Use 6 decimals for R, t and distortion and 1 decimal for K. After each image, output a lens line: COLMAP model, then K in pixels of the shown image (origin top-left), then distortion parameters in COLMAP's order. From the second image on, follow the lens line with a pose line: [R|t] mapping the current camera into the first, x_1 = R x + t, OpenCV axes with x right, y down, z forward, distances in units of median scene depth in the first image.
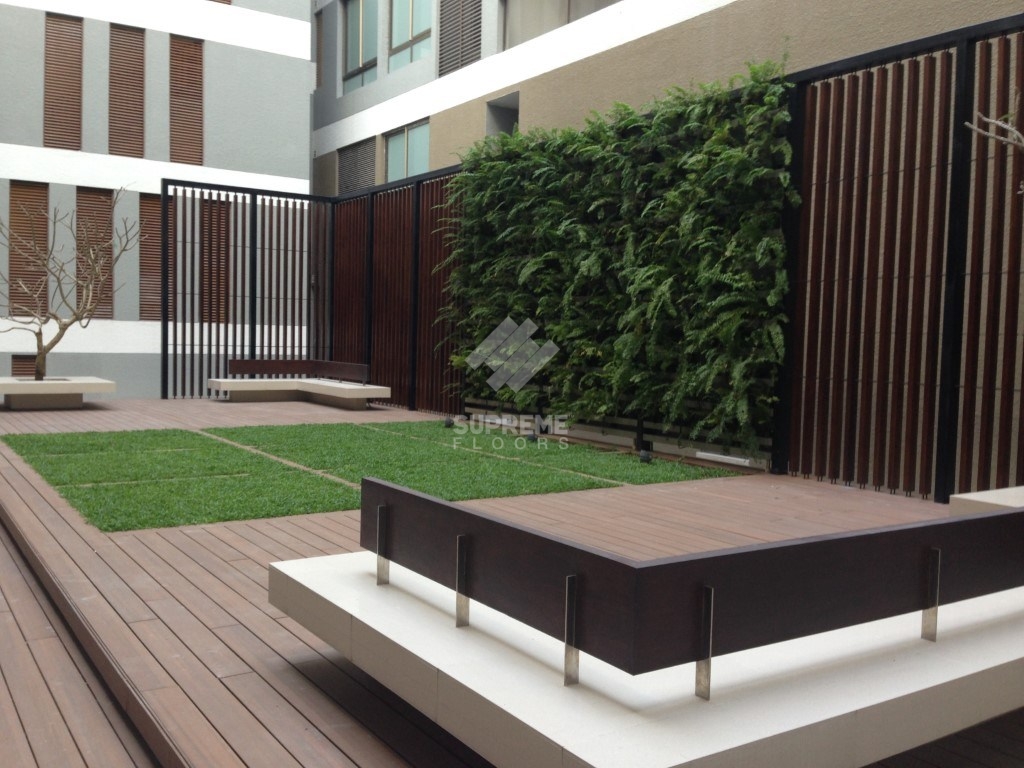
lens RADIAL K [[938.5, 0, 511.7], [0, 938.5, 366.6], [0, 0, 1]] dist [0.099722, -0.148555]
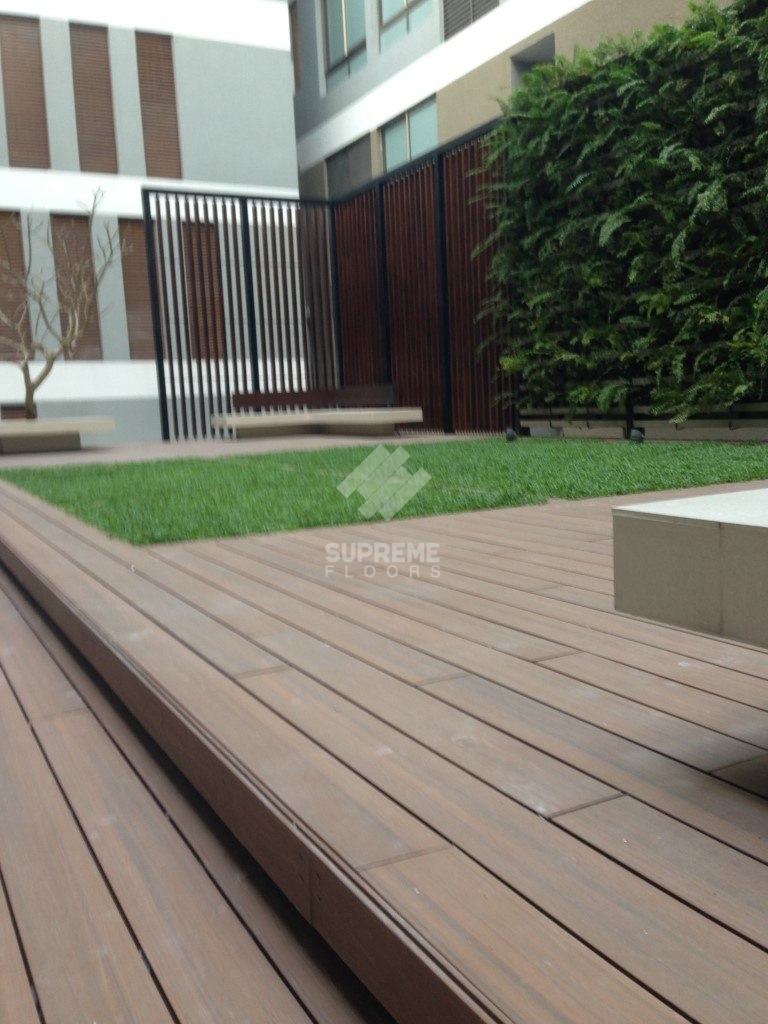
lens RADIAL K [[938.5, 0, 384.0], [0, 938.5, 512.0], [0, 0, 1]] dist [0.099722, -0.148555]
pose [[0.991950, -0.056725, -0.113212, -0.085132], [0.066472, 0.994224, 0.084263, 0.048278], [0.107778, -0.091110, 0.989991, 0.174375]]
